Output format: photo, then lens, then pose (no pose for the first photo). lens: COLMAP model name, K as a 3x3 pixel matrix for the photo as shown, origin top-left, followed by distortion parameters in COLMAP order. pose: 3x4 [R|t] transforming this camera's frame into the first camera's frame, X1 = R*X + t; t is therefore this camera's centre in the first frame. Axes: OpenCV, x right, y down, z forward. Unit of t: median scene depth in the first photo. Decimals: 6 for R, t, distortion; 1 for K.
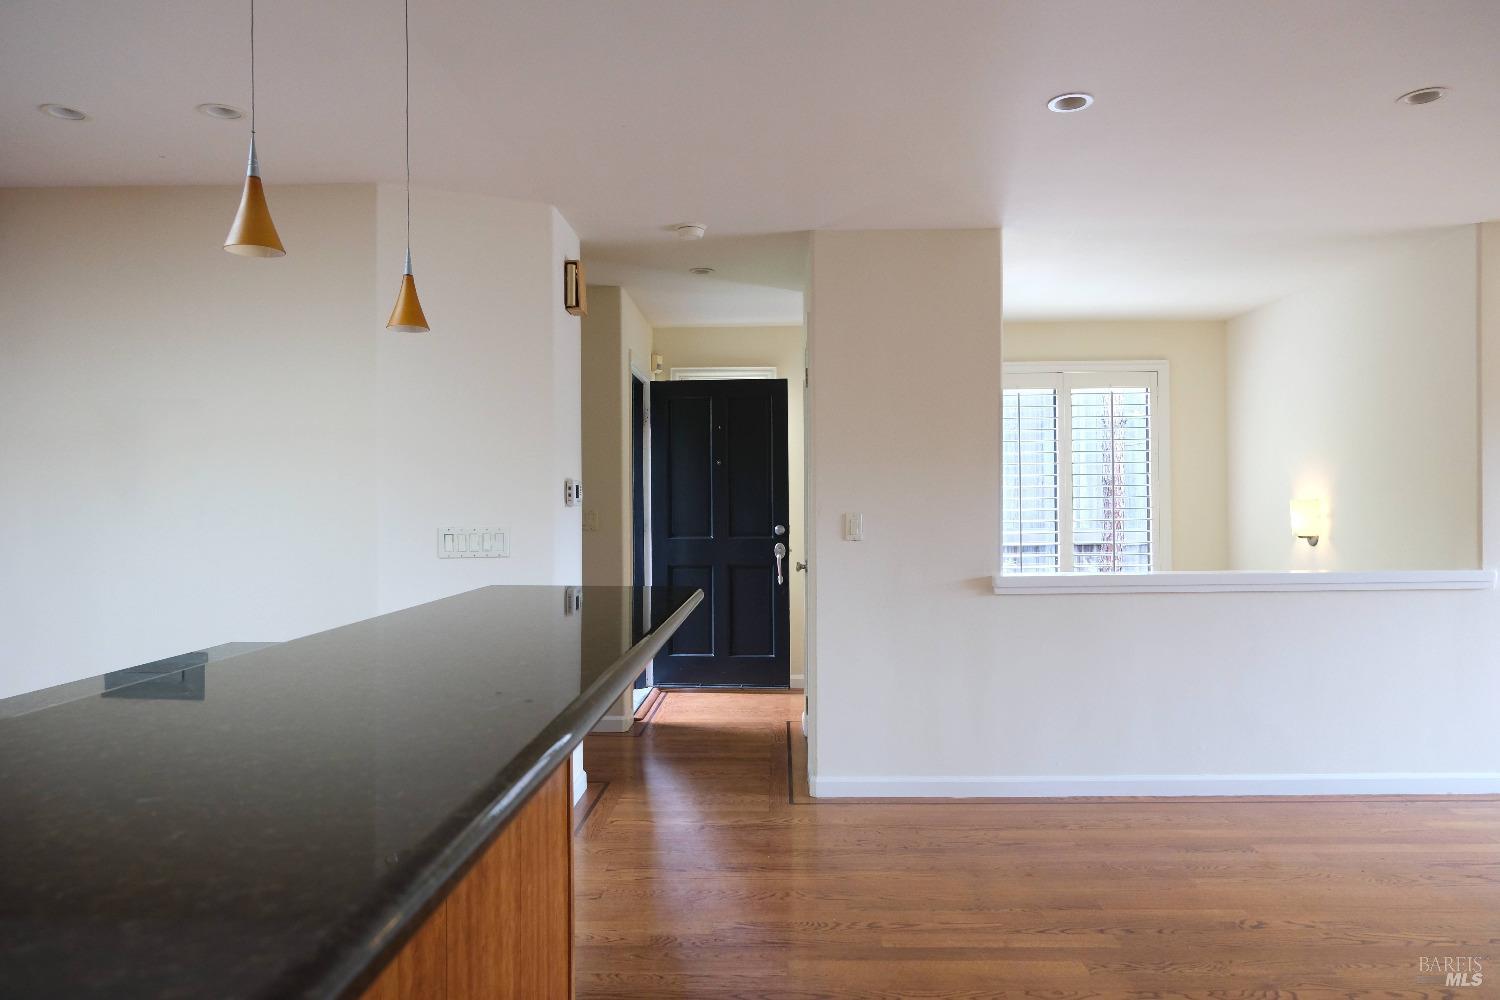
lens RADIAL K [[986.9, 0, 745.4], [0, 986.9, 502.2], [0, 0, 1]] dist [-0.019682, 0.006435]
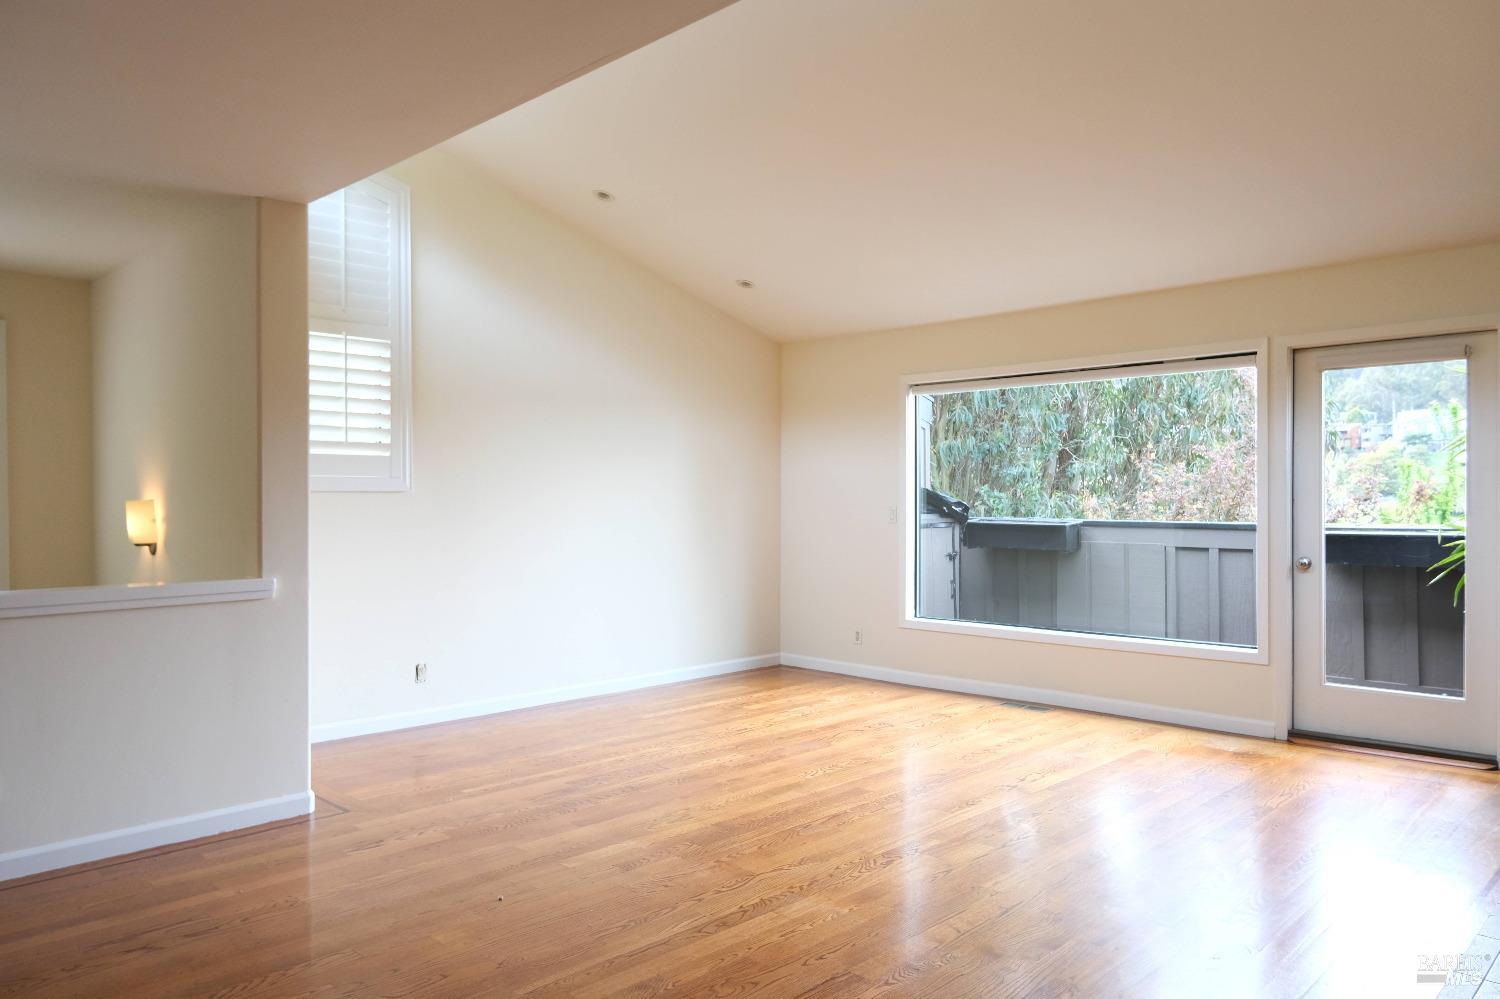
lens RADIAL K [[1080.9, 0, 754.8], [0, 1080.9, 496.1], [0, 0, 1]] dist [-0.028863, 0.005237]
pose [[0.676488, 0.000354, 0.736454, 0.328024], [0.001724, 0.999996, -0.002064, -0.004349], [-0.736452, 0.002666, 0.676485, -0.014539]]
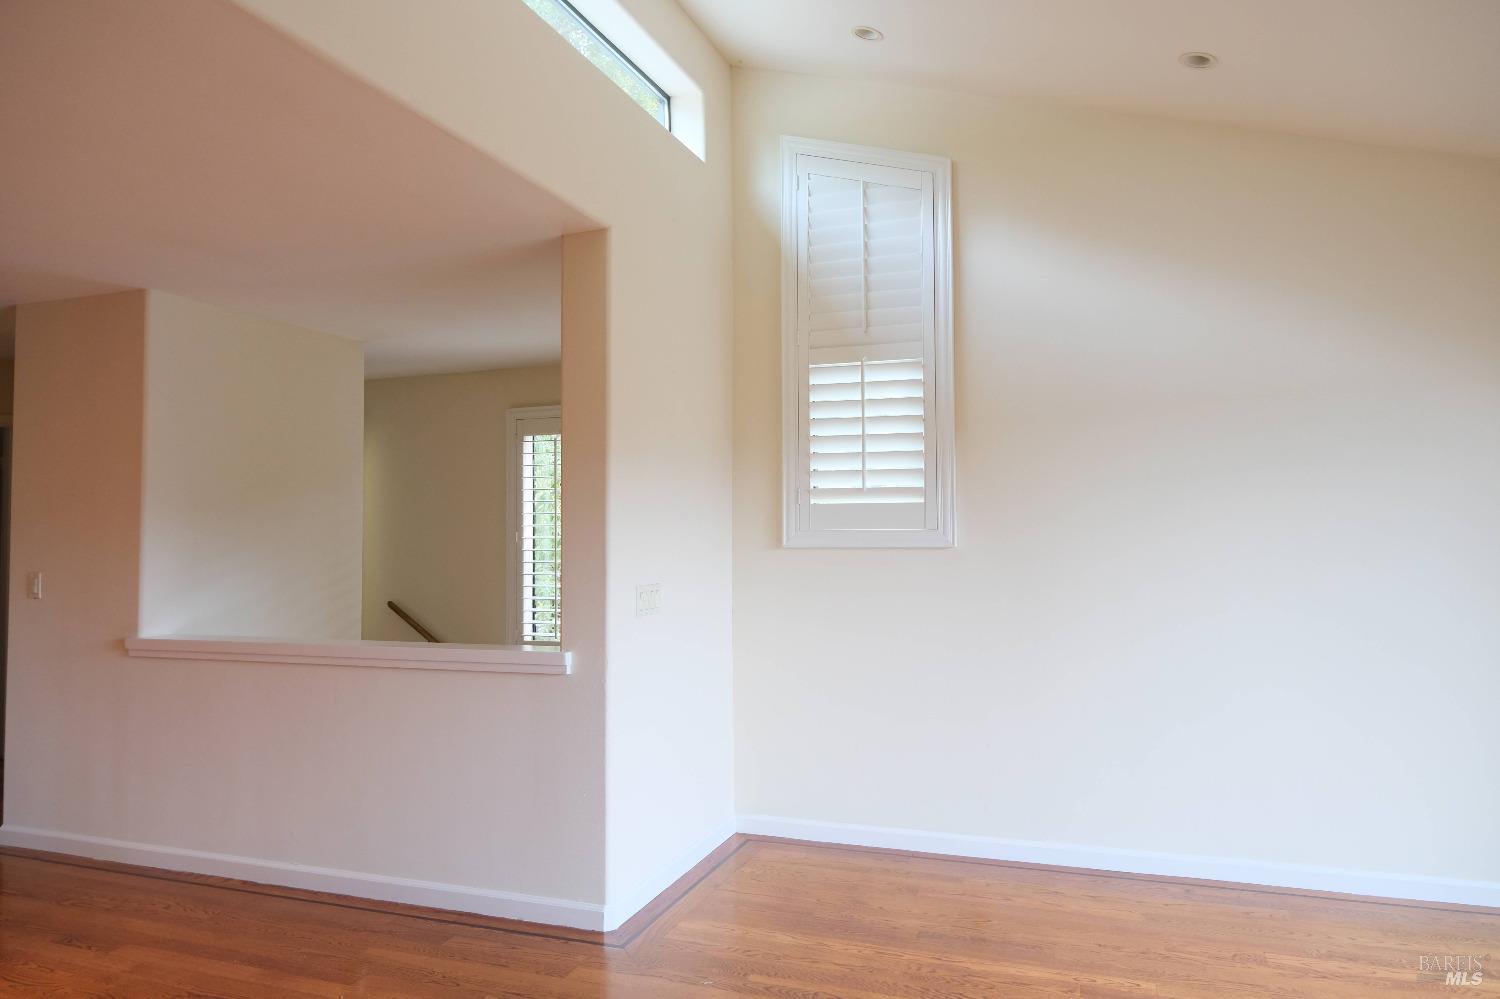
lens RADIAL K [[994.7, 0, 755.2], [0, 994.7, 508.0], [0, 0, 1]] dist [-0.013200, -0.003473]
pose [[0.952223, -0.007455, -0.305312, 1.155443], [0.001019, 0.999774, -0.021233, -0.033132], [0.305401, 0.019908, 0.952016, 0.248866]]
